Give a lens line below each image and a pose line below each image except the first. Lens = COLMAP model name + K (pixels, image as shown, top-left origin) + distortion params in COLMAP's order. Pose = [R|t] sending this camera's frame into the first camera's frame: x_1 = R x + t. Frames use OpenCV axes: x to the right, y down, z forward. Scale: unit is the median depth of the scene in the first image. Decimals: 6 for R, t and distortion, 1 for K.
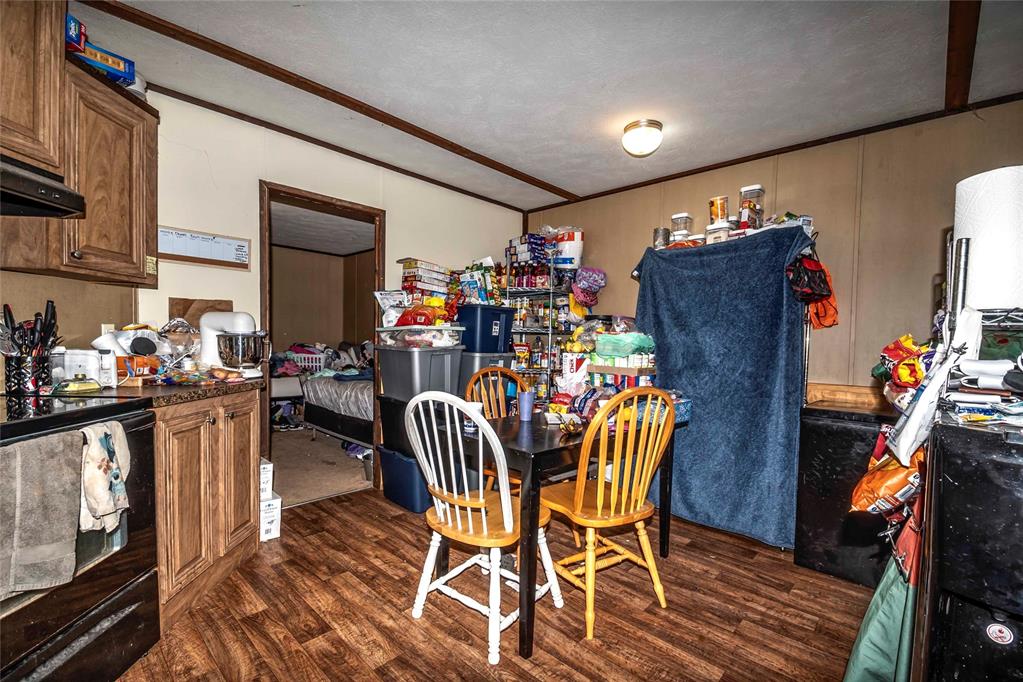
lens RADIAL K [[442.7, 0, 510.7], [0, 442.7, 360.4], [0, 0, 1]] dist [-0.000827, -0.010220]
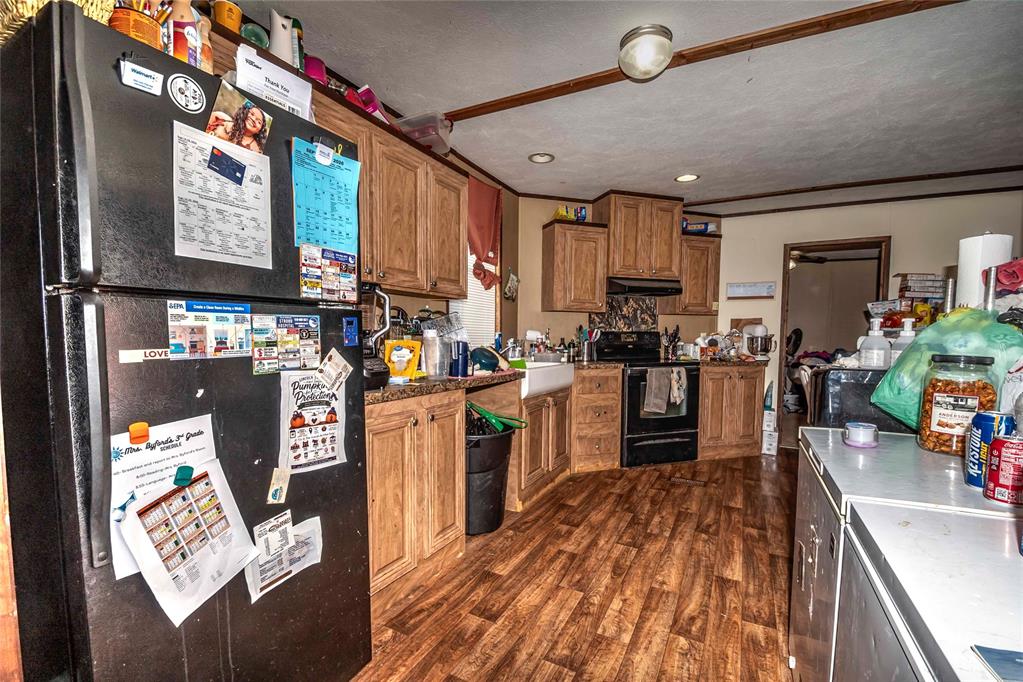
lens RADIAL K [[442.7, 0, 510.7], [0, 442.7, 360.4], [0, 0, 1]] dist [-0.000827, -0.010220]
pose [[0.249880, 0.035832, -0.967614, 1.184555], [-0.048024, 0.998544, 0.024575, 0.057474], [0.967085, 0.040328, 0.251237, -0.595766]]
